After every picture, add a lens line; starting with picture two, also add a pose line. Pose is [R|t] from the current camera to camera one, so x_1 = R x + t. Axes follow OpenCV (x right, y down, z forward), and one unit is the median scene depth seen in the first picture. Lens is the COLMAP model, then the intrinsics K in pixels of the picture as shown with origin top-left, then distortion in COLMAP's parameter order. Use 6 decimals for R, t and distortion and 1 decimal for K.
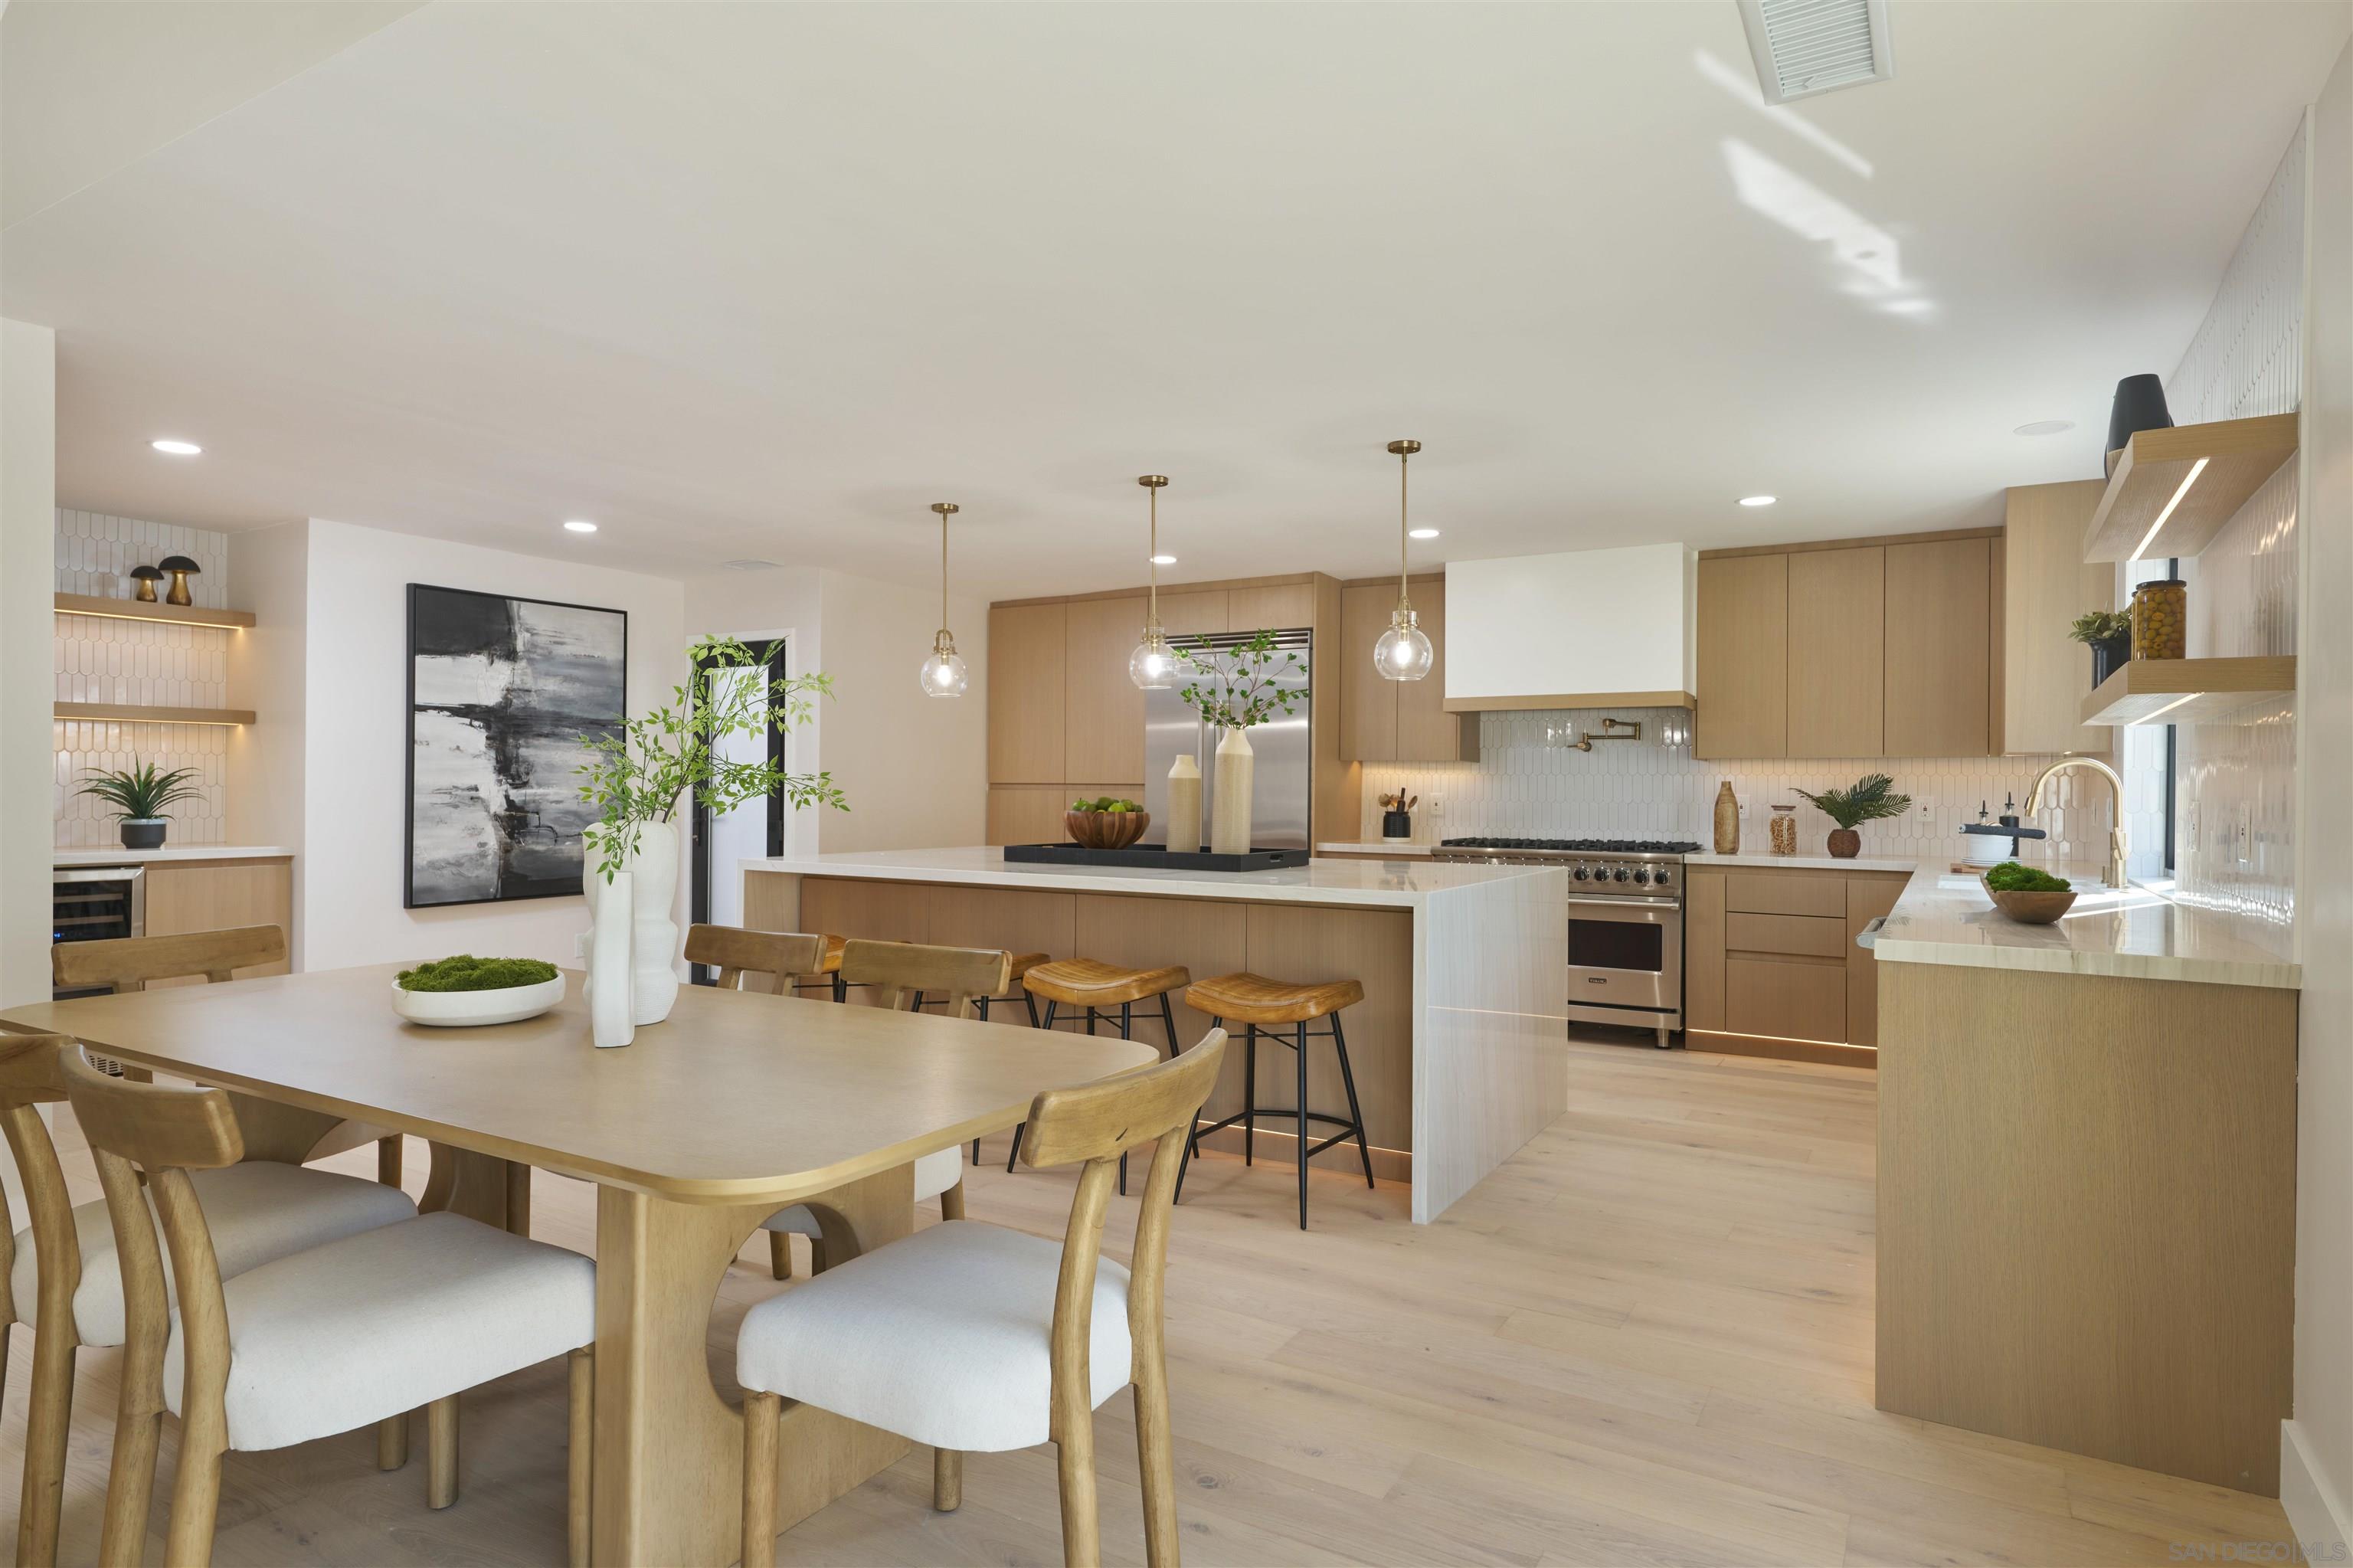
lens RADIAL K [[1323.1, 0, 1176.5], [0, 1323.1, 784.0], [0, 0, 1]] dist [-0.001681, -0.000343]
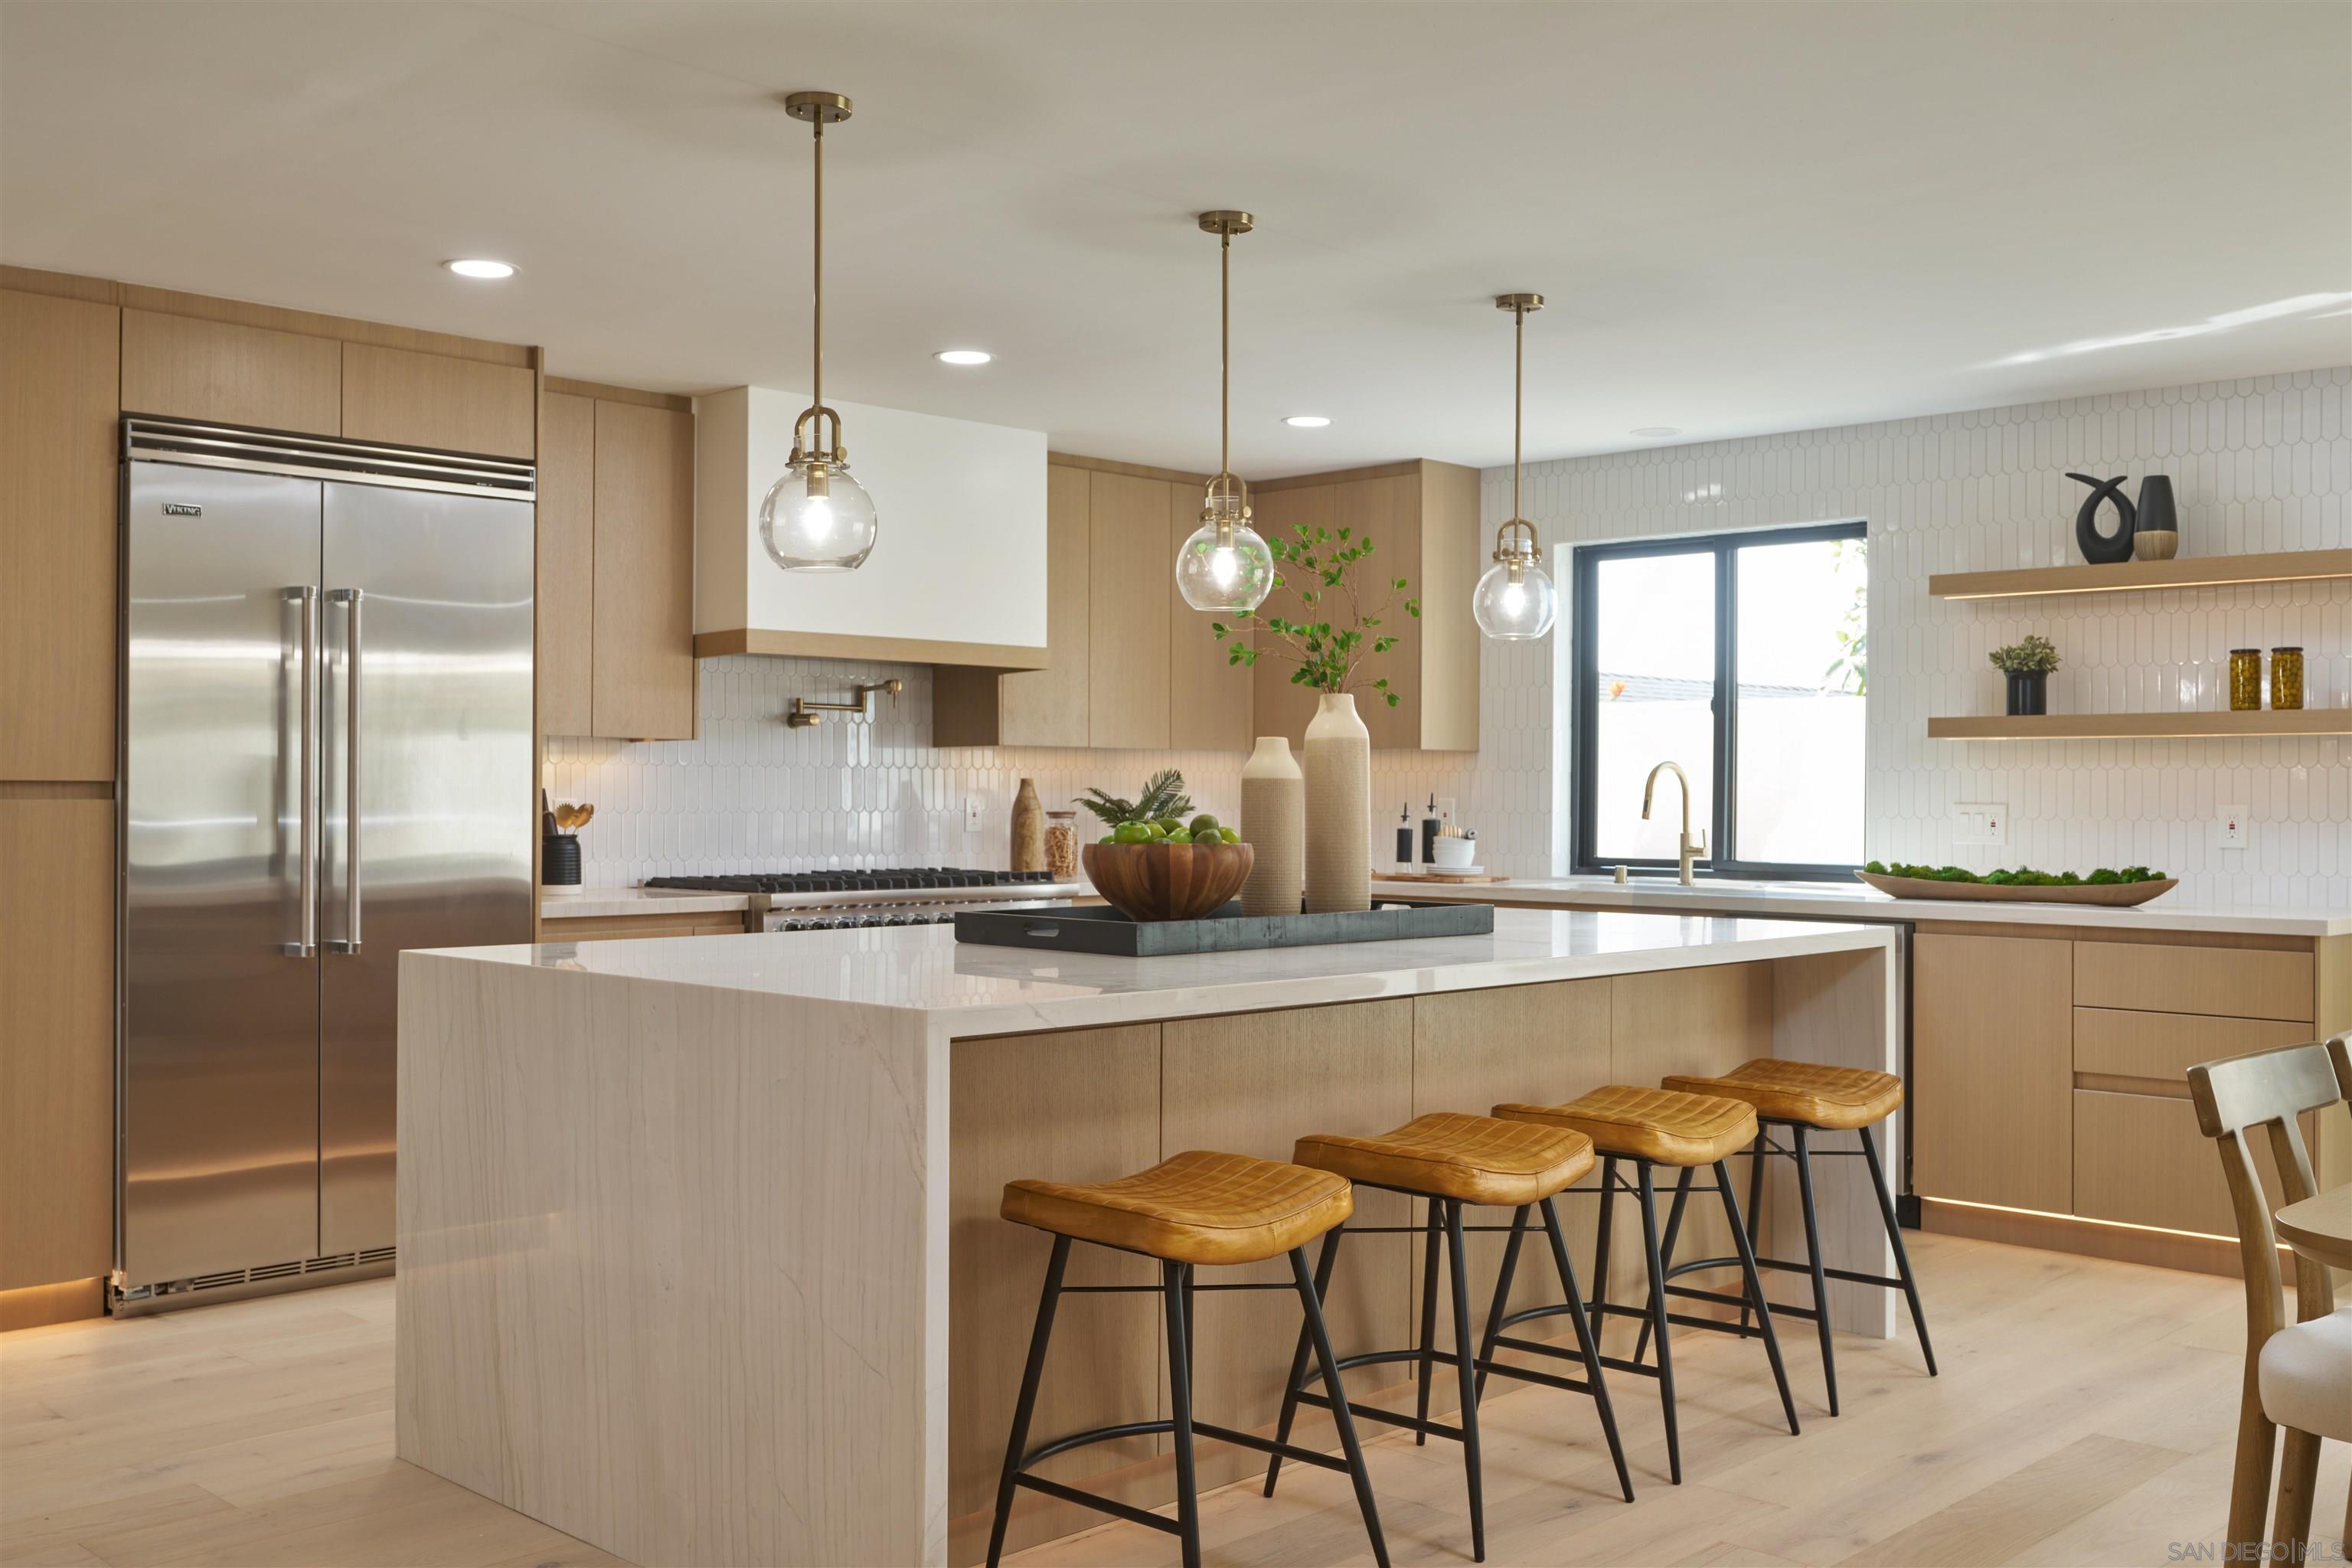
lens RADIAL K [[2185.7, 0, 1176.0], [0, 2185.7, 784.0], [0, 0, 1]] dist [-0.024060, -0.007062]
pose [[0.231692, -0.008831, 0.972749, -0.747329], [-0.010073, 0.999883, 0.011477, -0.013524], [-0.972737, -0.012458, 0.231577, 0.706549]]
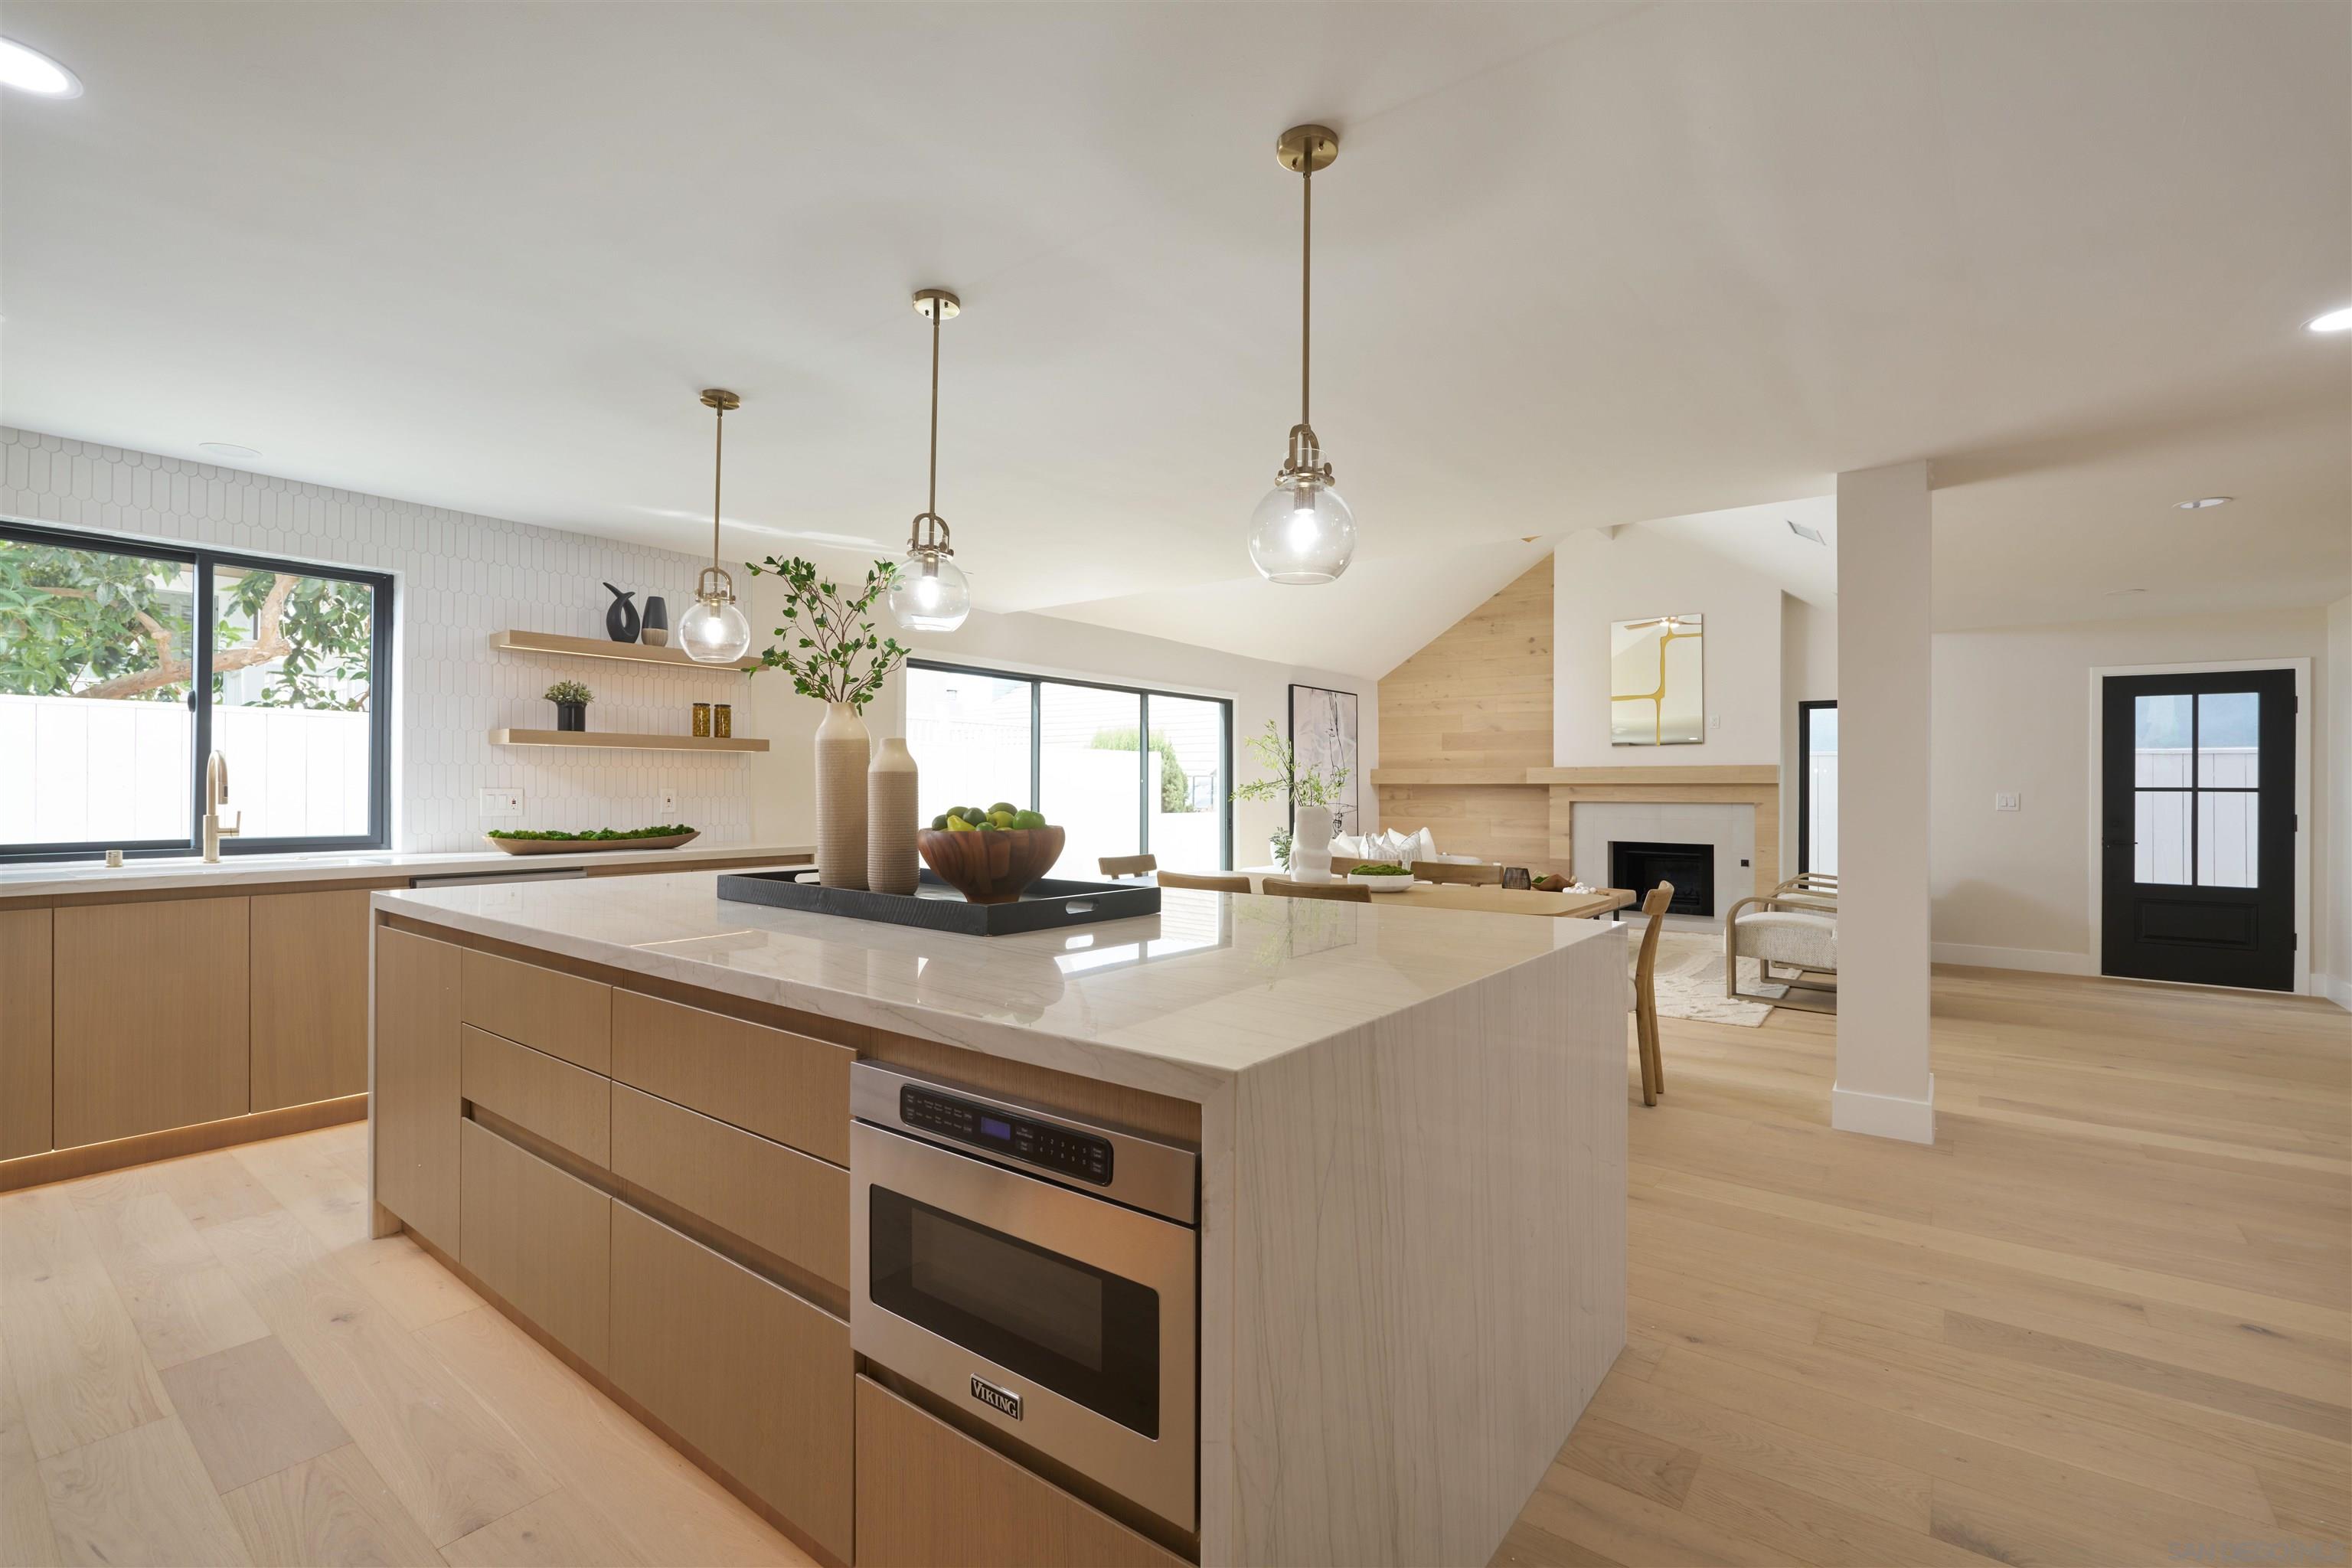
lens RADIAL K [[1023.9, 0, 1176.0], [0, 1023.9, 784.0], [0, 0, 1]] dist [-0.005744, -0.000476]
pose [[-0.991451, -0.018325, 0.129185, -0.166031], [-0.019890, 0.999743, -0.010833, 0.000494], [-0.128953, -0.013310, -0.991561, 1.266359]]
